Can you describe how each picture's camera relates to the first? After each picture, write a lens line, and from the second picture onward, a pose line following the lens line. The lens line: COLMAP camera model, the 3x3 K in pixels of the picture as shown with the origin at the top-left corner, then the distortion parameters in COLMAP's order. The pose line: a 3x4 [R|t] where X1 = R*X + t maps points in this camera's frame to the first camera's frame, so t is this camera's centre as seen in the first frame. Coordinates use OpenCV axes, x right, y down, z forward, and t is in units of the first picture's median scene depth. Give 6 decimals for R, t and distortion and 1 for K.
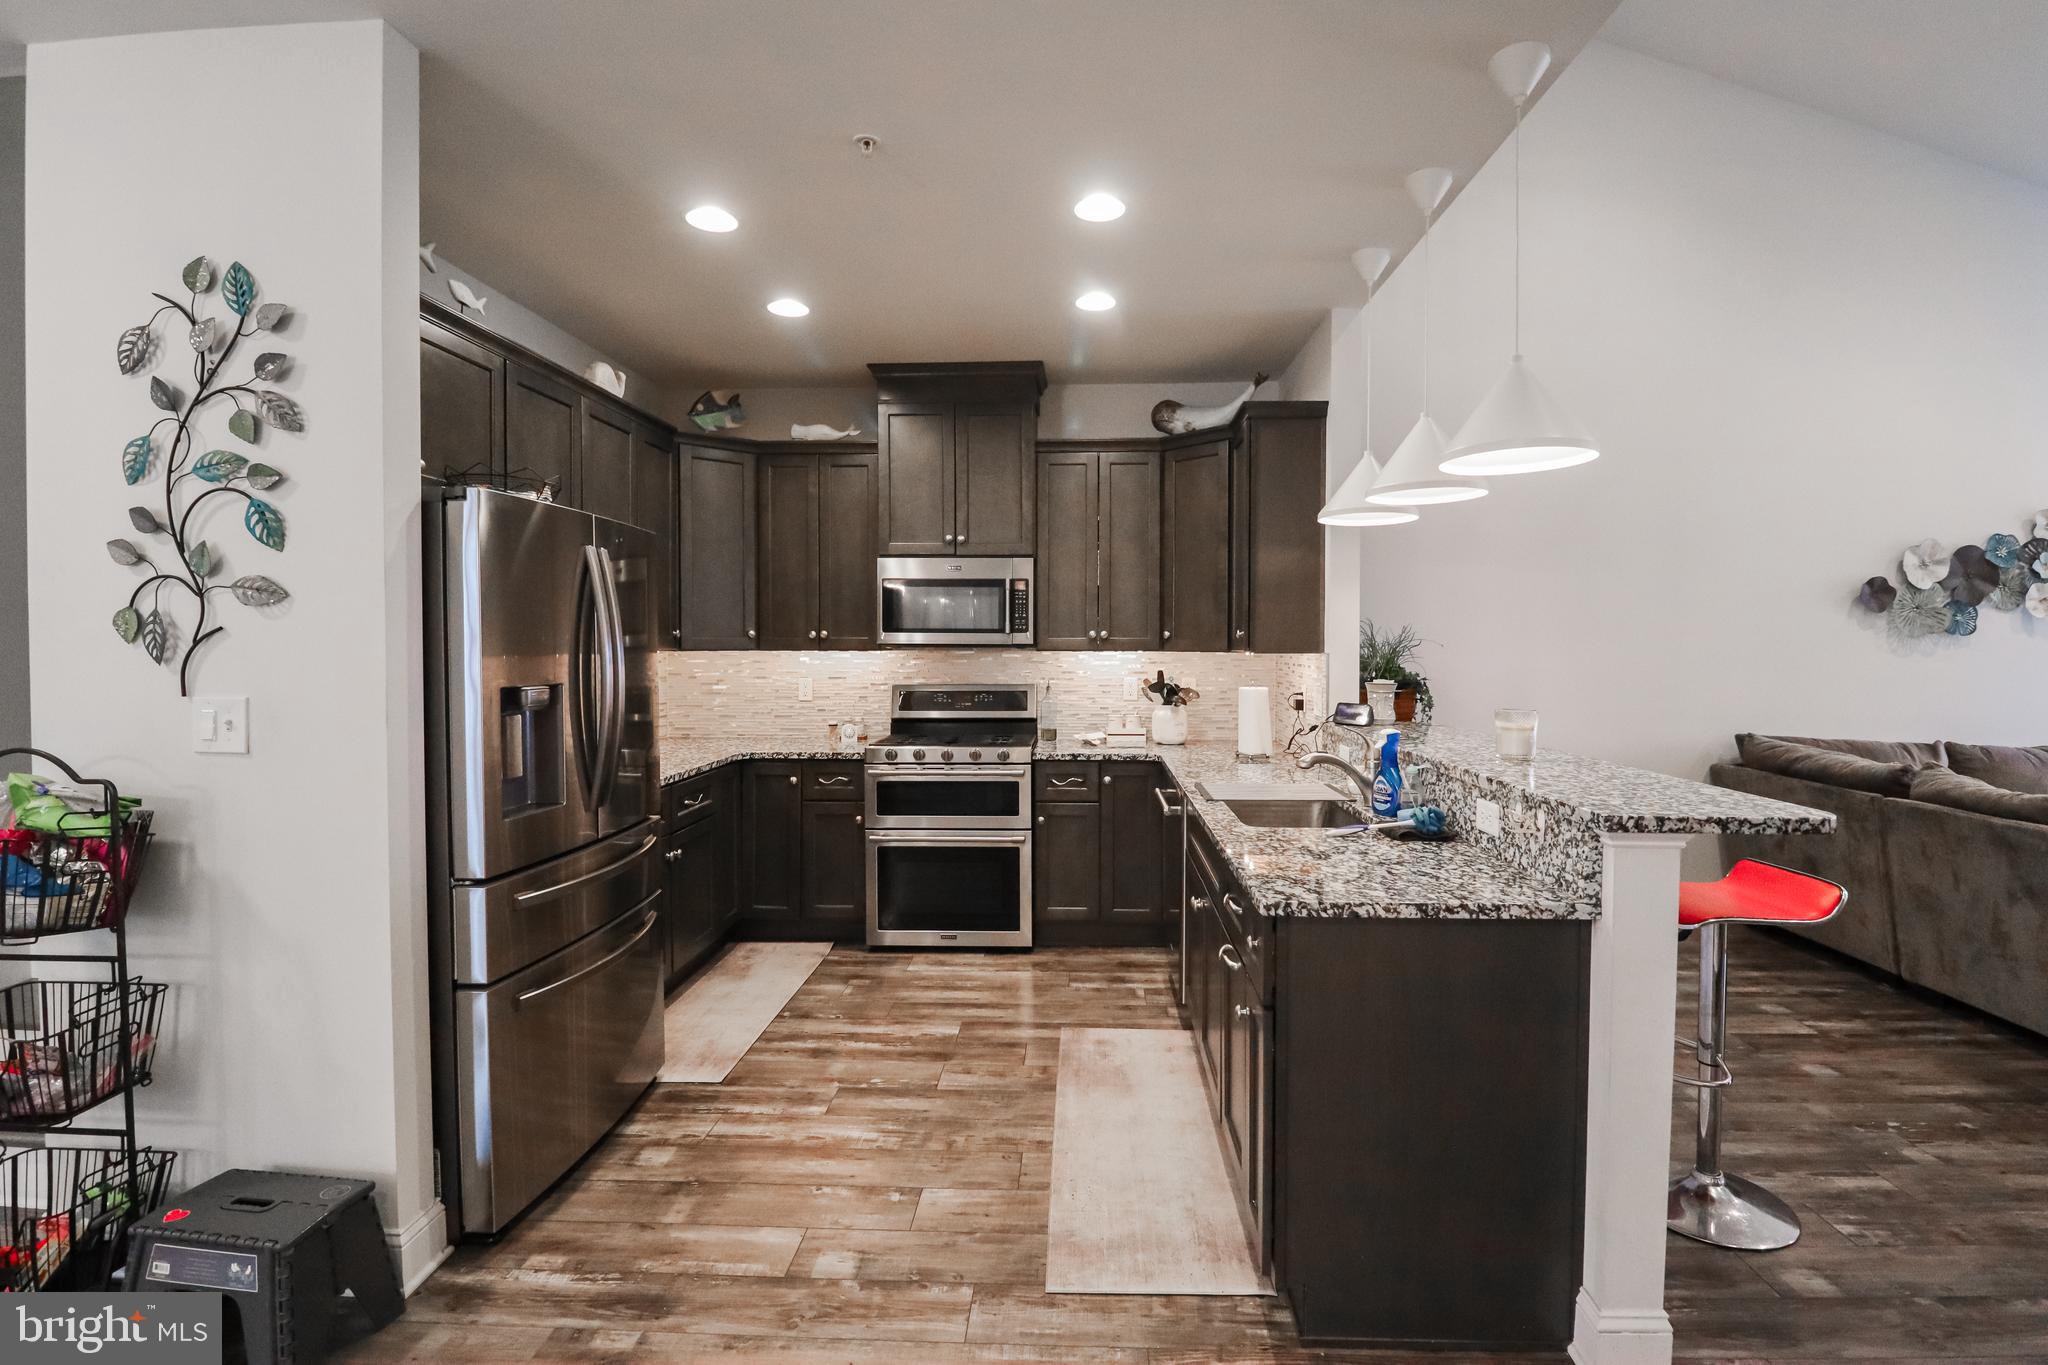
lens RADIAL K [[942.0, 0, 1042.8], [0, 942.0, 661.6], [0, 0, 1]] dist [0.008806, -0.018321]
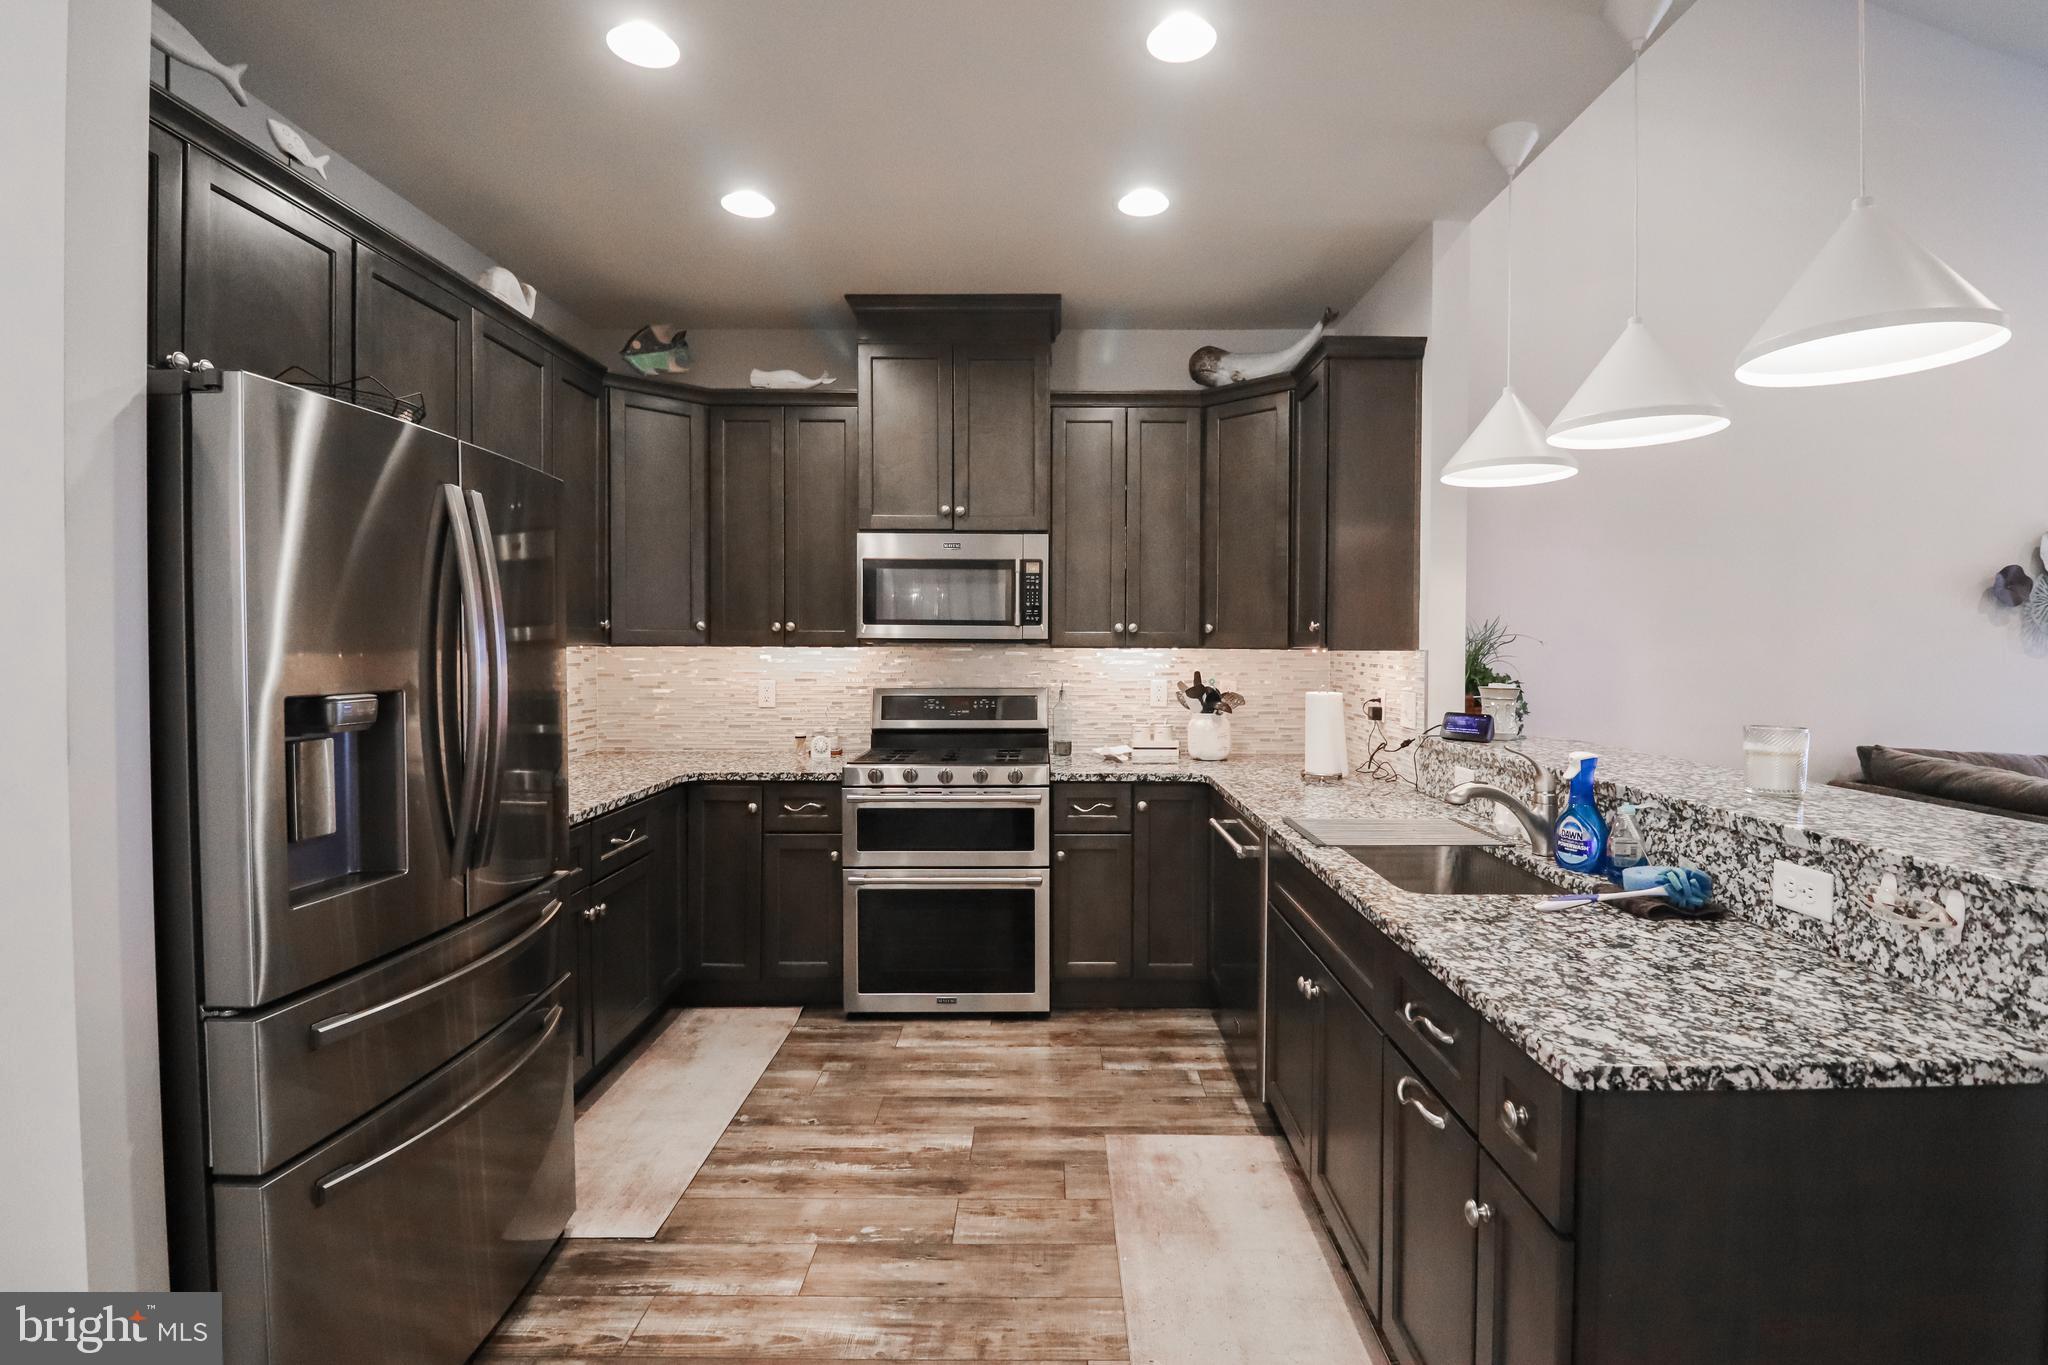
lens RADIAL K [[942.0, 0, 1042.8], [0, 942.0, 661.6], [0, 0, 1]] dist [0.008806, -0.018321]
pose [[0.999026, 0.002074, 0.044087, -0.055054], [-0.002028, 0.999997, -0.001095, 0.002073], [-0.044089, 0.001004, 0.999027, 0.193319]]
